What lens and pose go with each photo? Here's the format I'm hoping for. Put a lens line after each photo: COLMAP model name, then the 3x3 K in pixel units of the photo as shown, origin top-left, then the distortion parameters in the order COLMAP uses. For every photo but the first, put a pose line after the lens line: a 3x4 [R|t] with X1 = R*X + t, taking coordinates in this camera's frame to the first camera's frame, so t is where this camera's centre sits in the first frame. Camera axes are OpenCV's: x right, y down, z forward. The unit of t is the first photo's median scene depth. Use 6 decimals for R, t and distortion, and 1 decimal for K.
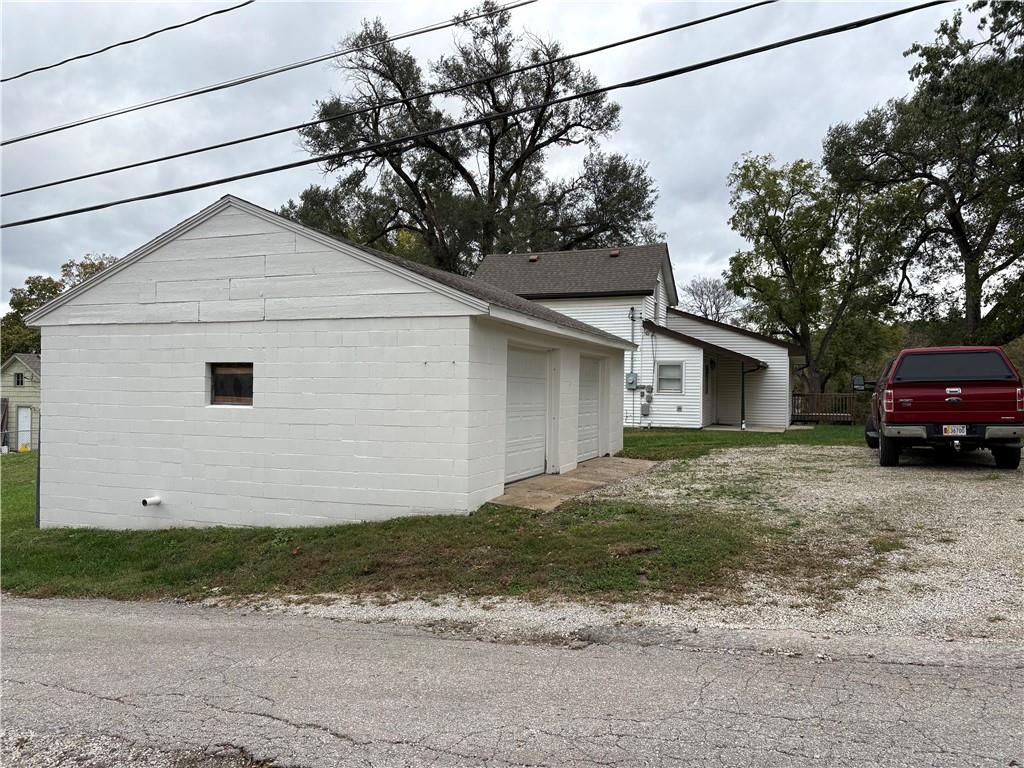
lens RADIAL K [[771.8, 0, 512.0], [0, 771.8, 384.0], [0, 0, 1]] dist [0.014939, -0.002092]
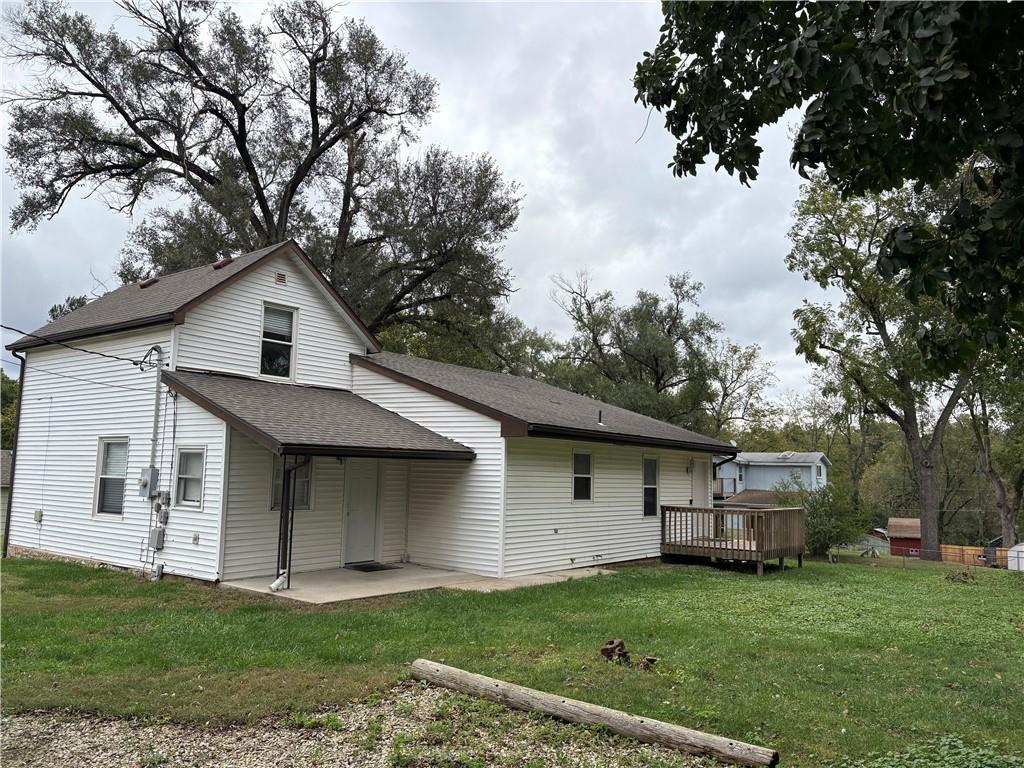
lens RADIAL K [[771.8, 0, 512.0], [0, 771.8, 384.0], [0, 0, 1]] dist [0.014939, -0.002092]
pose [[0.959014, -0.027435, -0.282029, 0.554351], [-0.006143, 0.993055, -0.117490, -0.010358], [0.283294, 0.114407, 0.952185, 0.556443]]
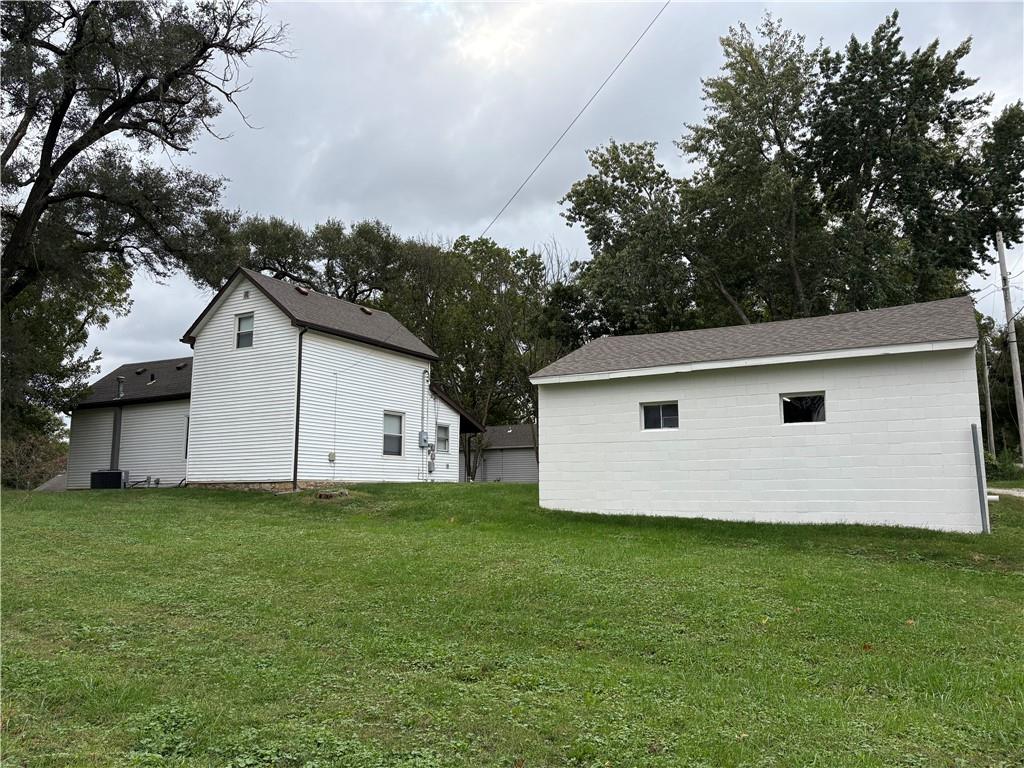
lens RADIAL K [[771.8, 0, 512.0], [0, 771.8, 384.0], [0, 0, 1]] dist [0.014939, -0.002092]
pose [[0.144551, 0.128855, 0.981071, -0.877049], [0.006956, 0.991328, -0.131228, 0.061065], [-0.989473, 0.025794, 0.142401, 0.734592]]
